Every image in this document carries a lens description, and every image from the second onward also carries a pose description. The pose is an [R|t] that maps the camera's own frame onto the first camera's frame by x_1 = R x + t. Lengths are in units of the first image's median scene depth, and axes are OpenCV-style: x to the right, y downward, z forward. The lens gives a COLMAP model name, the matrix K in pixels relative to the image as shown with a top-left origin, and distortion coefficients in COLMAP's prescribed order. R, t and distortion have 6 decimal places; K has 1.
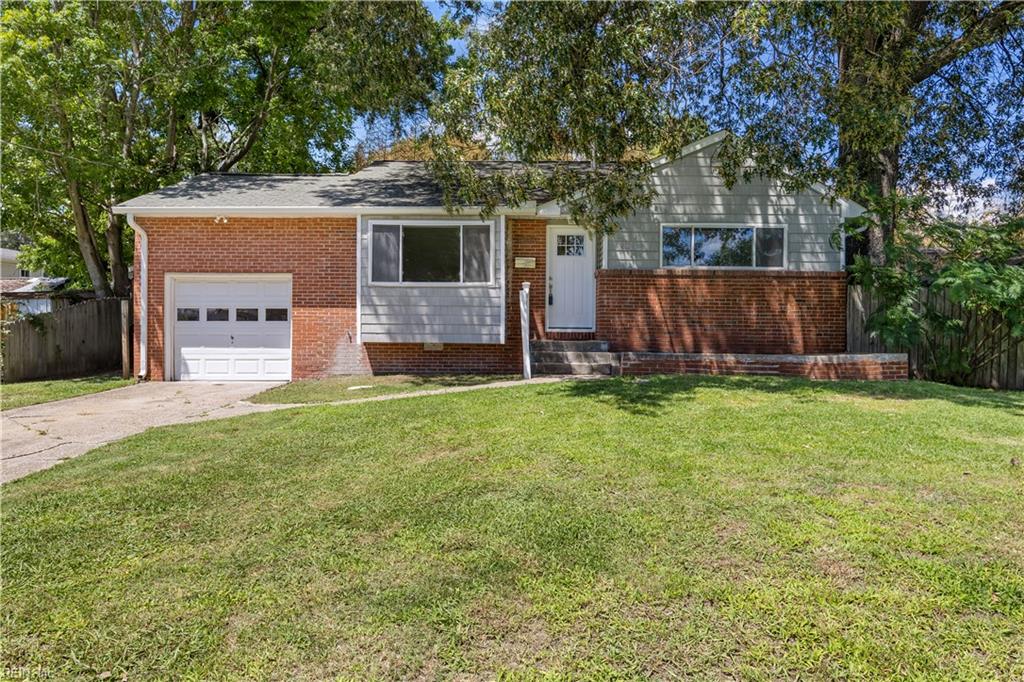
lens RADIAL K [[695.4, 0, 508.0], [0, 695.4, 336.0], [0, 0, 1]] dist [0.009504, 0.002523]
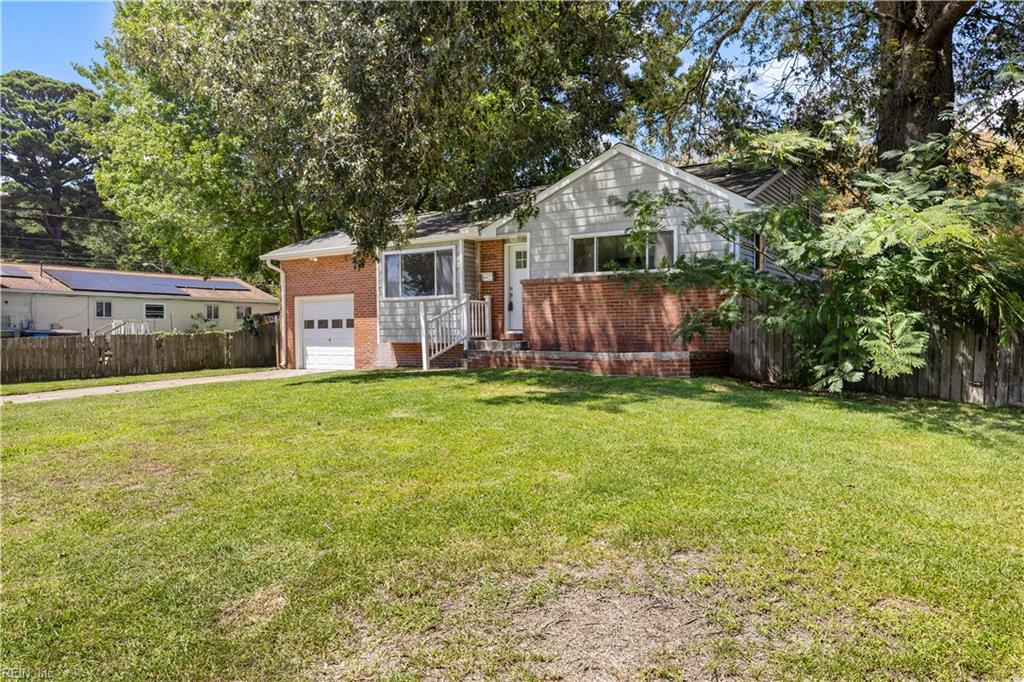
lens RADIAL K [[695.4, 0, 513.2], [0, 695.4, 339.9], [0, 0, 1]] dist [0.009504, 0.002523]
pose [[0.836469, -0.006250, -0.547978, 0.723001], [0.008079, 0.999967, 0.000927, 0.004315], [0.547954, -0.005202, 0.836492, 0.007785]]
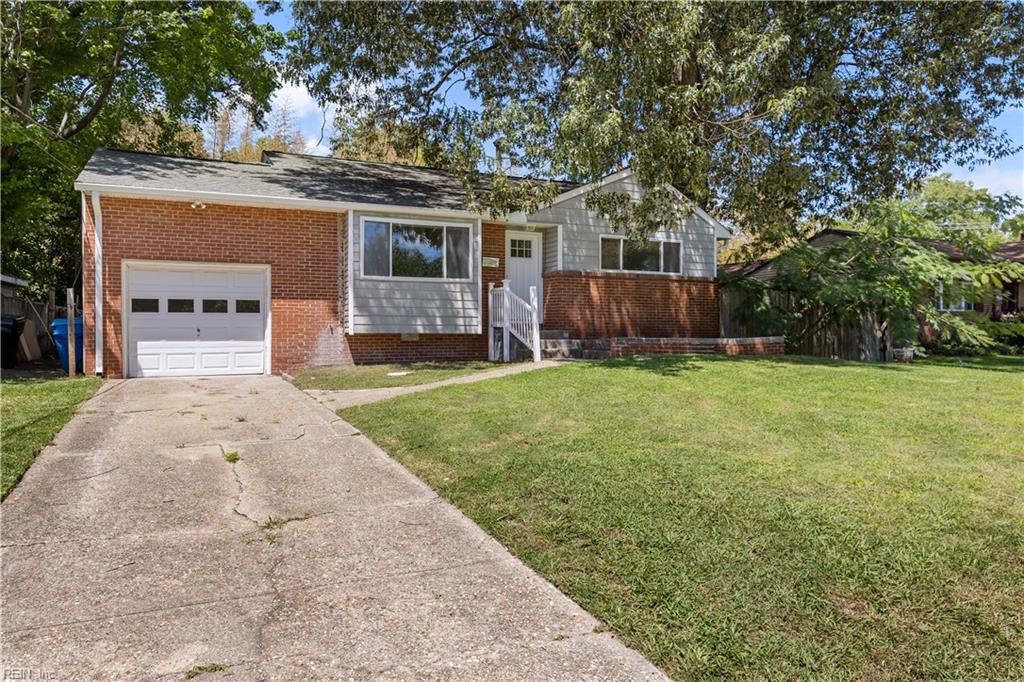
lens RADIAL K [[695.4, 0, 513.9], [0, 695.4, 344.2], [0, 0, 1]] dist [0.009504, 0.002523]
pose [[0.899409, -0.015555, 0.436831, -0.434371], [0.009343, 0.999822, 0.016365, 0.010120], [-0.437008, -0.010637, 0.899395, -0.039367]]
